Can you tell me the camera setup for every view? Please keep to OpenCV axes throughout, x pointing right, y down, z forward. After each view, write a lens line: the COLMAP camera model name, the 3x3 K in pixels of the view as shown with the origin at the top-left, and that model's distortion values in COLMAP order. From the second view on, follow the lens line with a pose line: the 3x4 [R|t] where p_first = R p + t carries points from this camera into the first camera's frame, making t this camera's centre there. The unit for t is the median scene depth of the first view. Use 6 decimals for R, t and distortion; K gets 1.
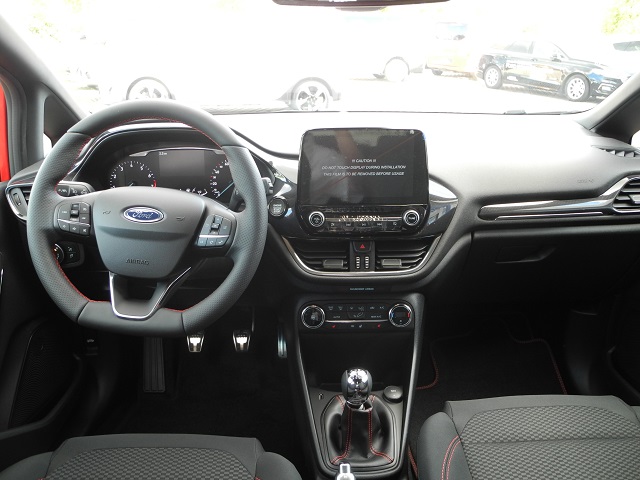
lens RADIAL K [[538.3, 0, 308.6], [0, 538.3, 238.4], [0, 0, 1]] dist [-0.153494, 0.148163]
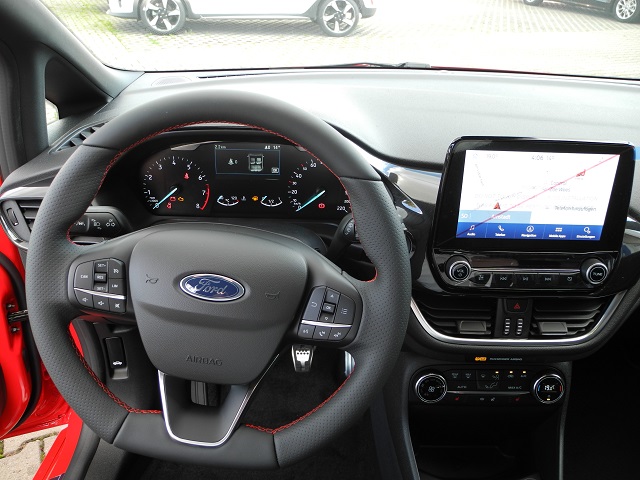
lens RADIAL K [[538.3, 0, 308.6], [0, 538.3, 238.4], [0, 0, 1]] dist [-0.153494, 0.148163]
pose [[0.999421, 0.030287, -0.015489, -0.160158], [-0.027478, 0.987170, 0.157293, -0.169834], [0.020054, -0.156776, 0.987431, 0.331486]]
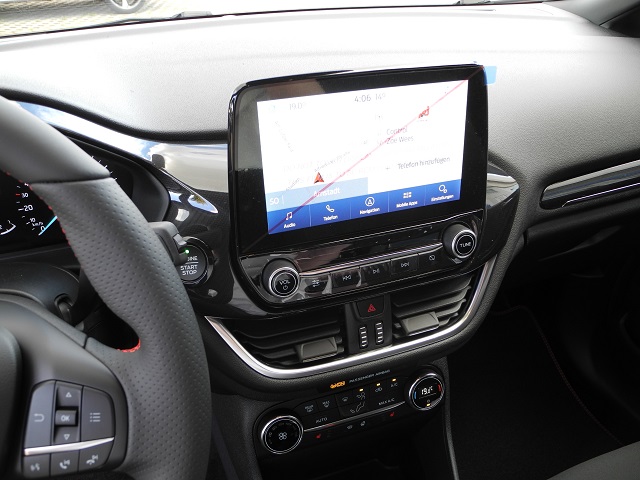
lens RADIAL K [[538.3, 0, 308.6], [0, 538.3, 238.4], [0, 0, 1]] dist [-0.153494, 0.148163]
pose [[0.946498, -0.171588, 0.273311, -0.081312], [0.113665, 0.969912, 0.215293, -0.162092], [-0.302029, -0.172708, 0.937523, 0.550762]]
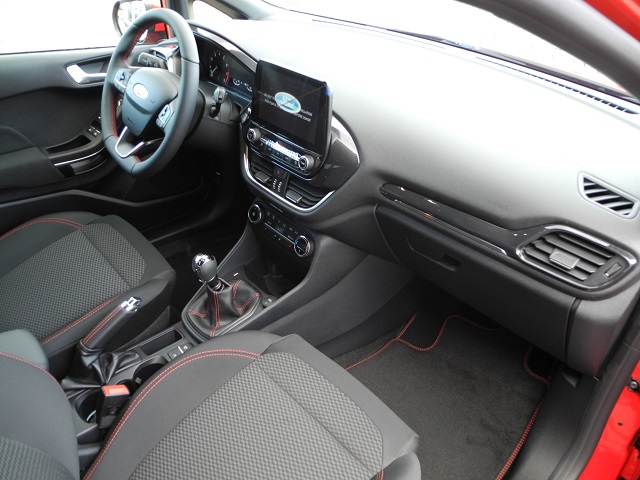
lens RADIAL K [[538.3, 0, 308.6], [0, 538.3, 238.4], [0, 0, 1]] dist [-0.153494, 0.148163]
pose [[0.651312, 0.446610, -0.613459, 0.889308], [-0.298598, 0.894072, 0.333878, -0.254208], [0.697590, -0.034281, 0.715677, 0.226289]]
